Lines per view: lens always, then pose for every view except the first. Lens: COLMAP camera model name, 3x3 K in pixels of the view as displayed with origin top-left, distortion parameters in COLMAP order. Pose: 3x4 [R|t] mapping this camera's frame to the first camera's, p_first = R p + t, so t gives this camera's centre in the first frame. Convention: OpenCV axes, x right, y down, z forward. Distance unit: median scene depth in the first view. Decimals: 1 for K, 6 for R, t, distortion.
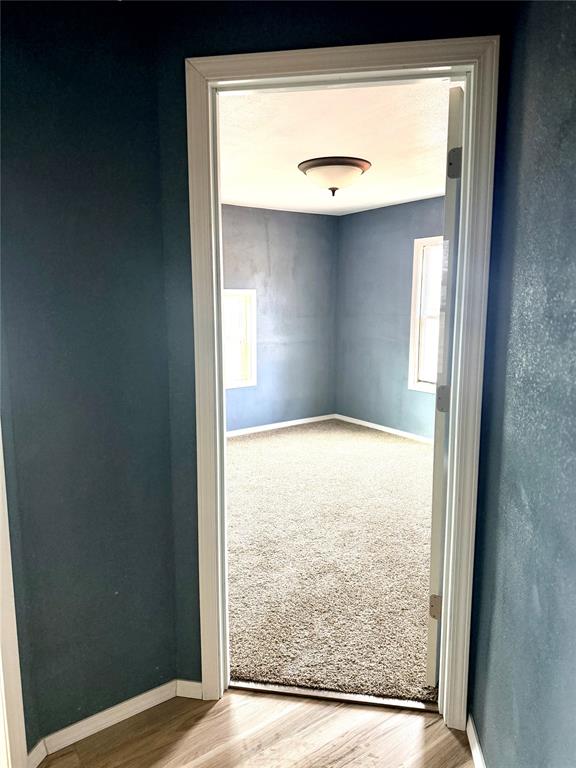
lens RADIAL K [[531.7, 0, 293.8], [0, 531.7, 385.8], [0, 0, 1]] dist [0.107738, -0.173288]
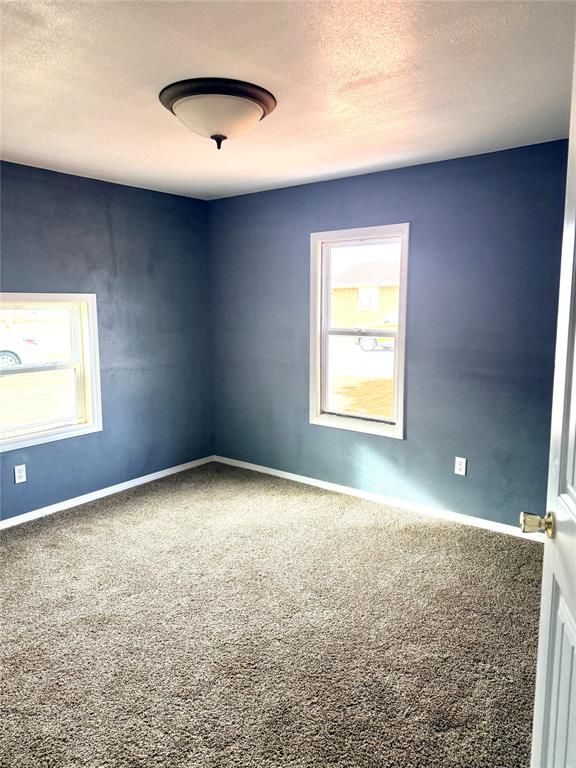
lens RADIAL K [[531.7, 0, 293.8], [0, 531.7, 385.8], [0, 0, 1]] dist [0.107738, -0.173288]
pose [[0.962175, -0.040280, 0.269437, -0.016219], [0.042688, 0.999084, -0.003084, -0.046731], [-0.269066, 0.014469, 0.963013, 0.250427]]
